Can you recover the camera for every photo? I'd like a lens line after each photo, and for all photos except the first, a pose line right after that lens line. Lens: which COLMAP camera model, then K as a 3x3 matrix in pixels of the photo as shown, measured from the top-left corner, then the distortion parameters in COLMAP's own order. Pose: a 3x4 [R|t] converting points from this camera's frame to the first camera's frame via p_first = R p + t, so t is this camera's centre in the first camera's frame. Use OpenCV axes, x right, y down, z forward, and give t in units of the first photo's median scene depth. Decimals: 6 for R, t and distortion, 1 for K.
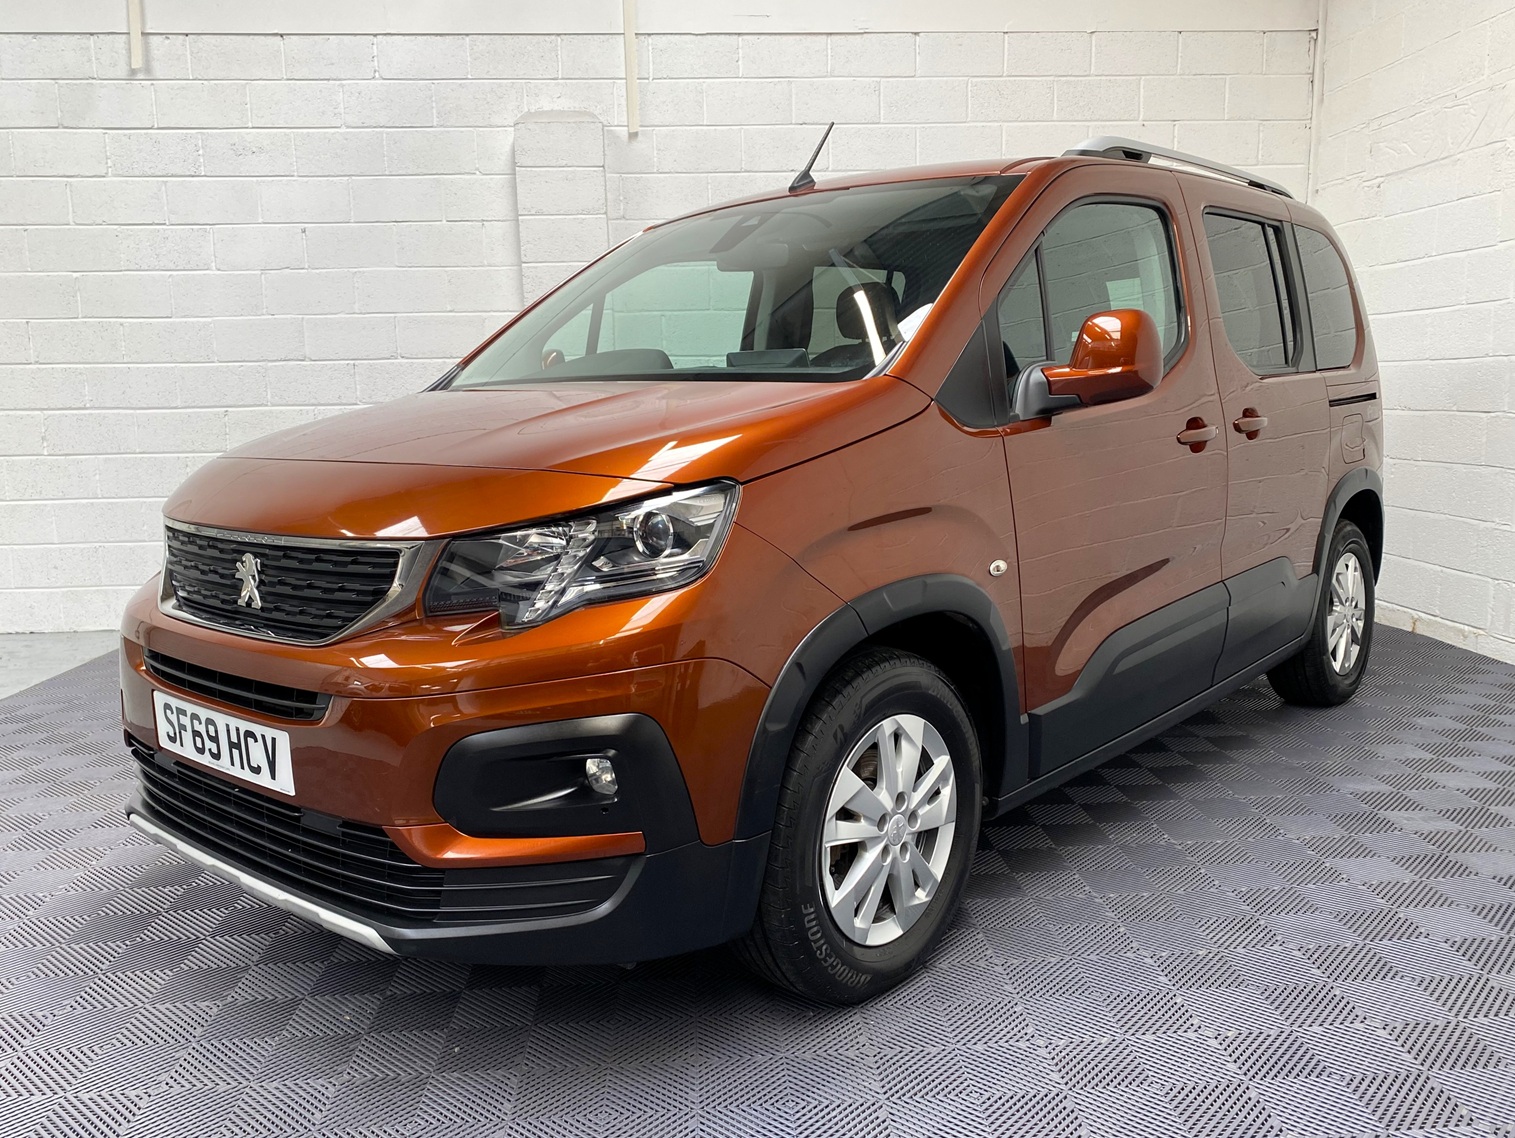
lens RADIAL K [[1242.9, 0, 757.5], [0, 1242.9, 569.0], [0, 0, 1]] dist [0.005925, -0.001450]
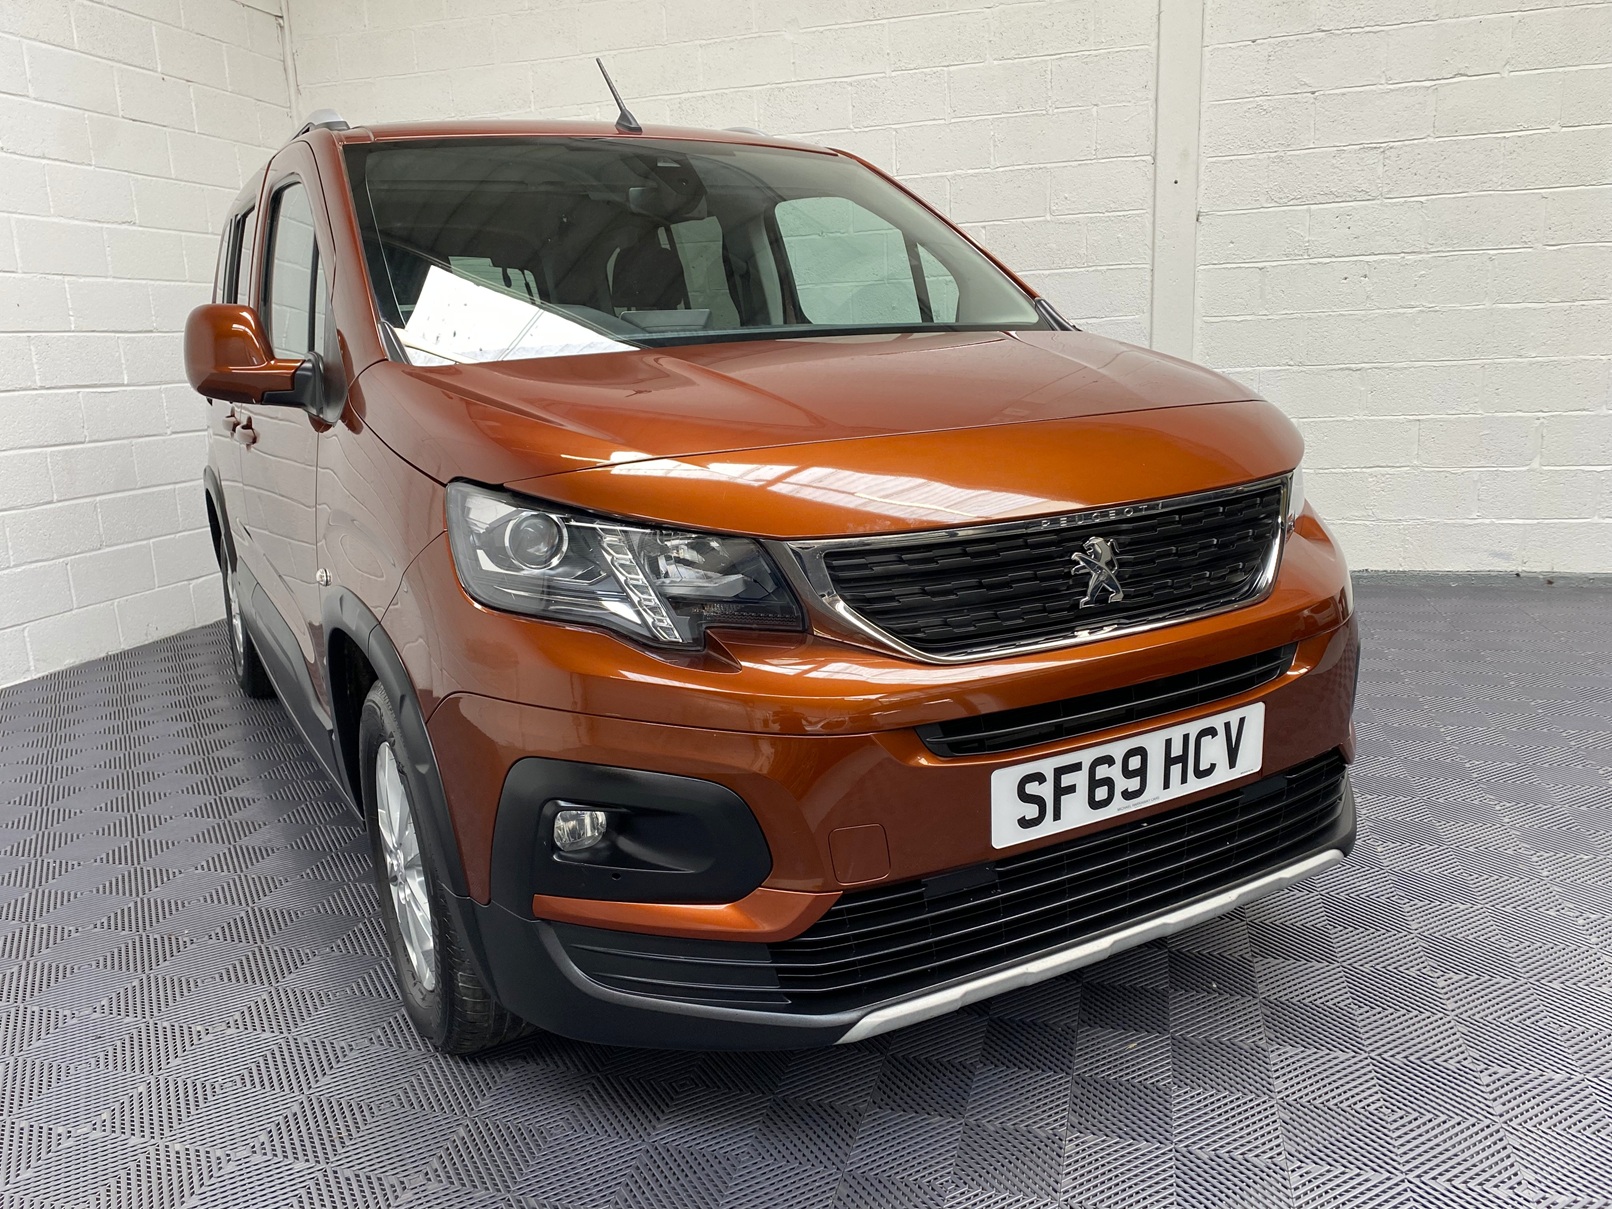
lens RADIAL K [[1231.0, 0, 801.9], [0, 1231.0, 603.1], [0, 0, 1]] dist [0.030431, -0.007884]
pose [[0.329164, -0.186037, 0.925765, -1.212334], [0.172302, 0.975774, 0.134823, -0.109436], [-0.928420, 0.115132, 0.353244, 0.911439]]
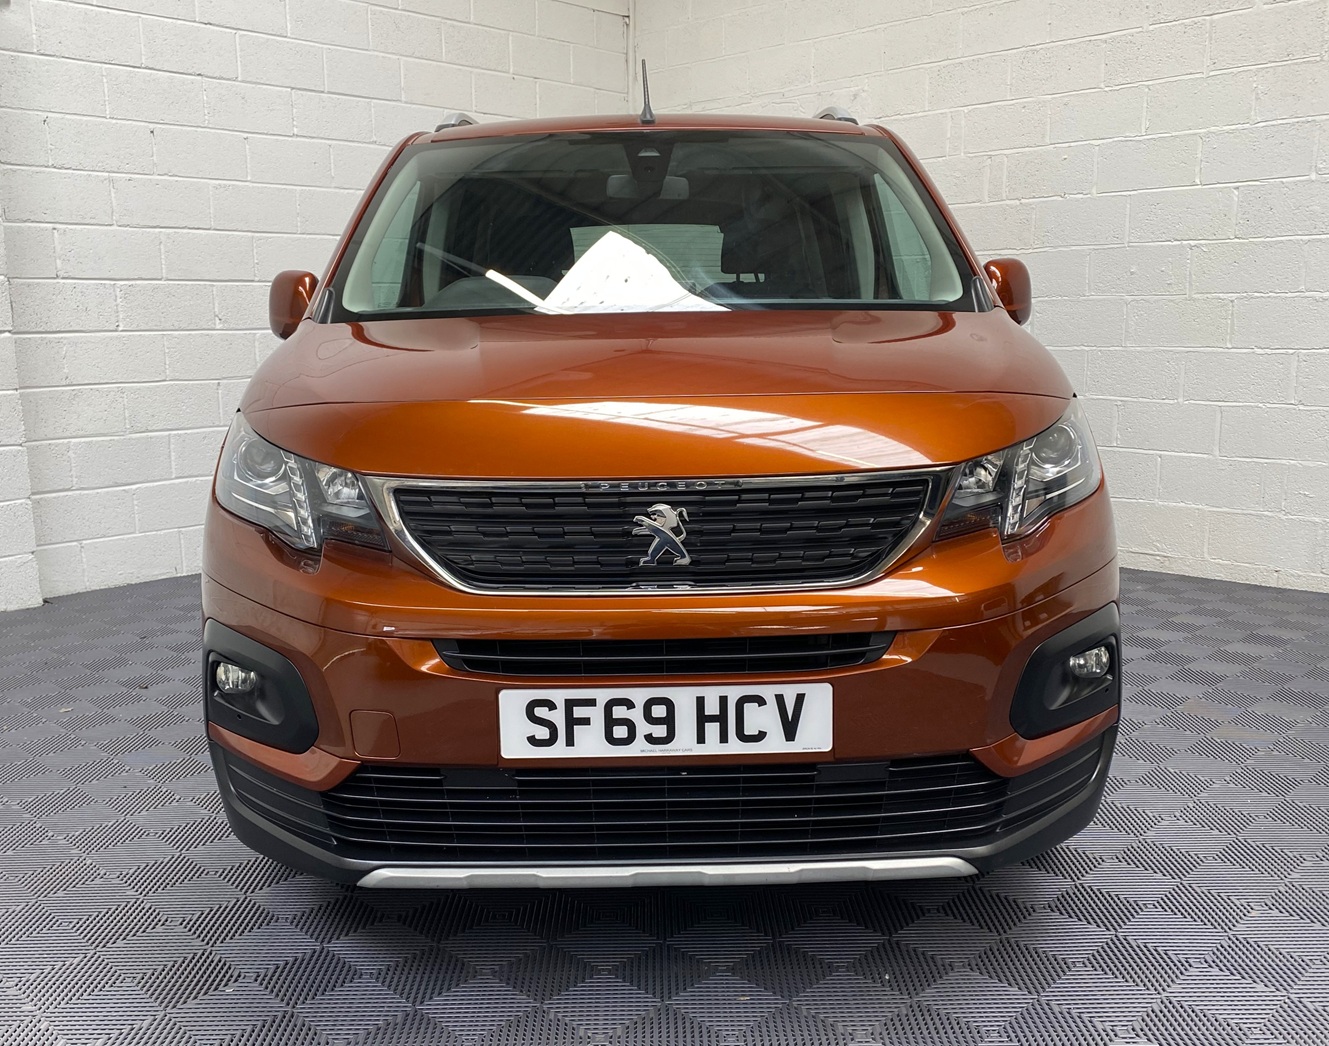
lens RADIAL K [[1232.3, 0, 664.5], [0, 1232.3, 523.0], [0, 0, 1]] dist [0.103997, -0.176150]
pose [[0.739702, -0.098443, 0.665695, -0.994882], [0.091106, 0.994784, 0.045875, -0.038676], [-0.666739, 0.026715, 0.744813, 0.359207]]
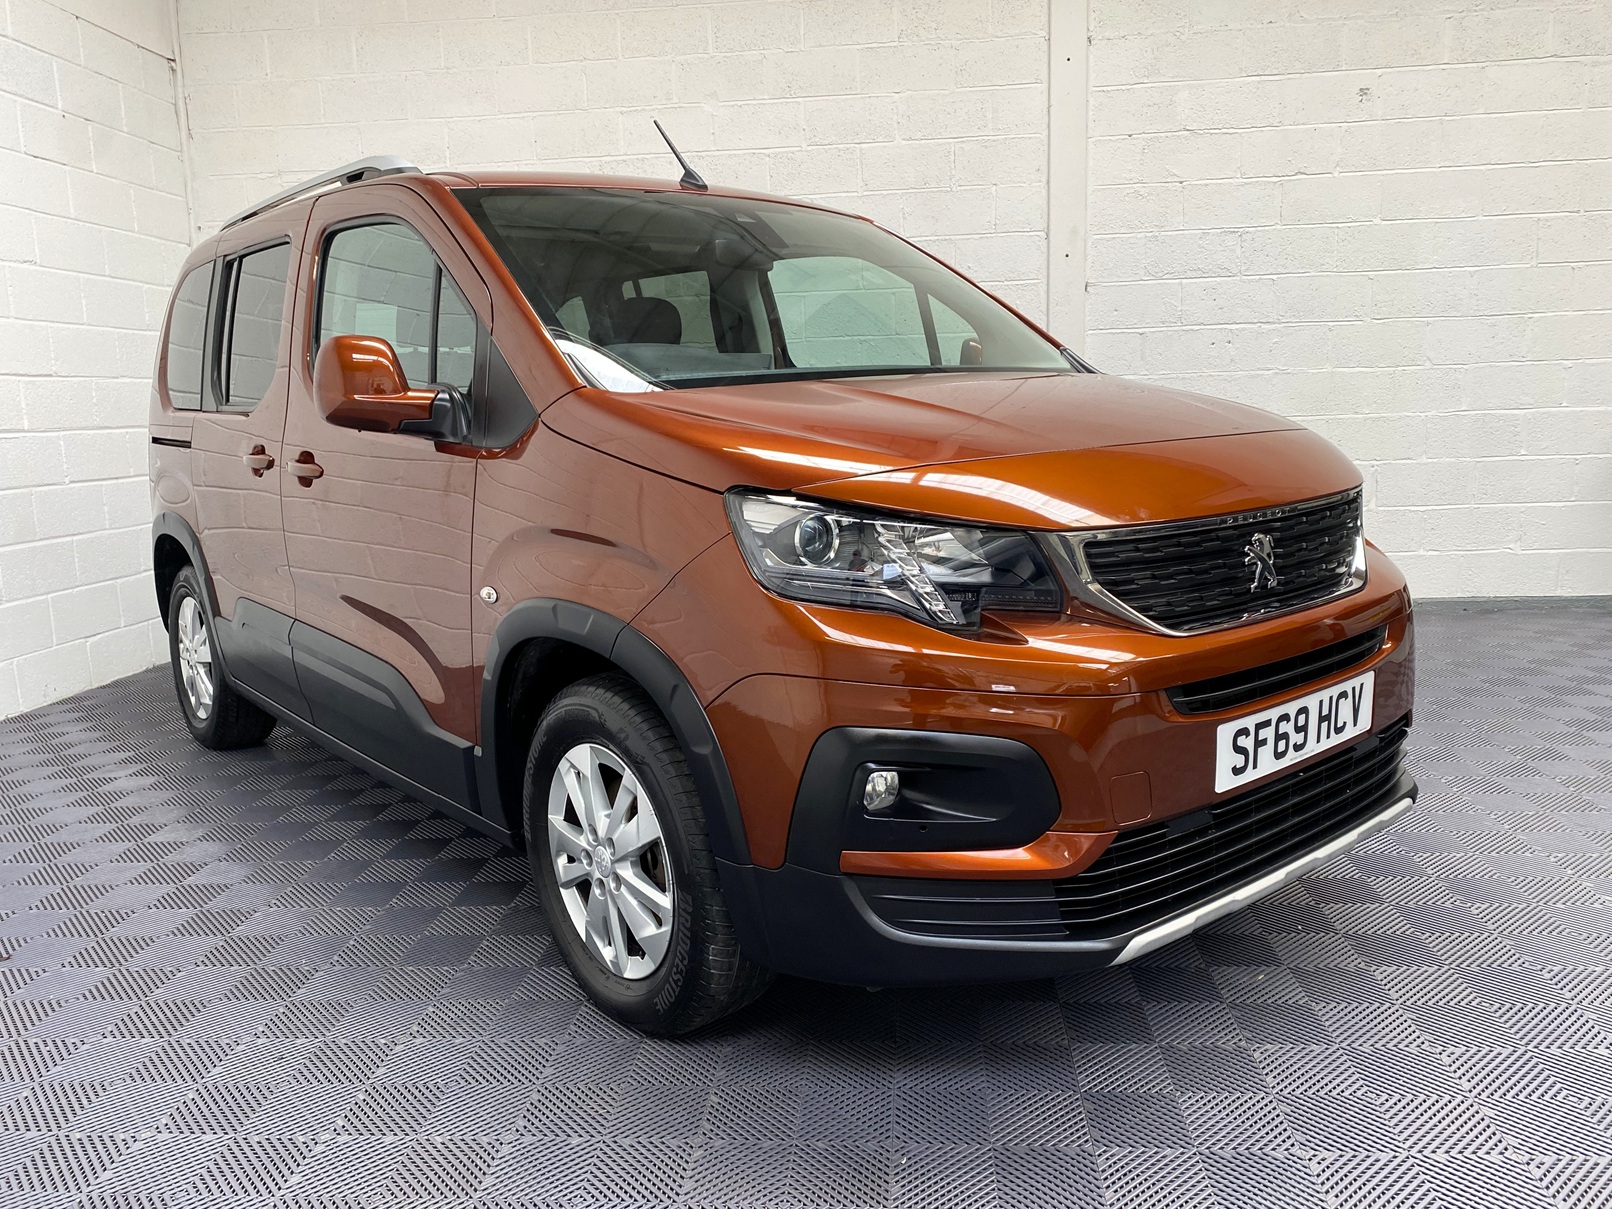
lens RADIAL K [[1231.7, 0, 806.0], [0, 1231.7, 604.5], [0, 0, 1]] dist [0.024036, 0.002953]
pose [[0.146100, -0.143242, 0.978844, -1.396918], [0.174448, 0.977686, 0.117035, -0.129755], [-0.973767, 0.153658, 0.167829, 1.197661]]
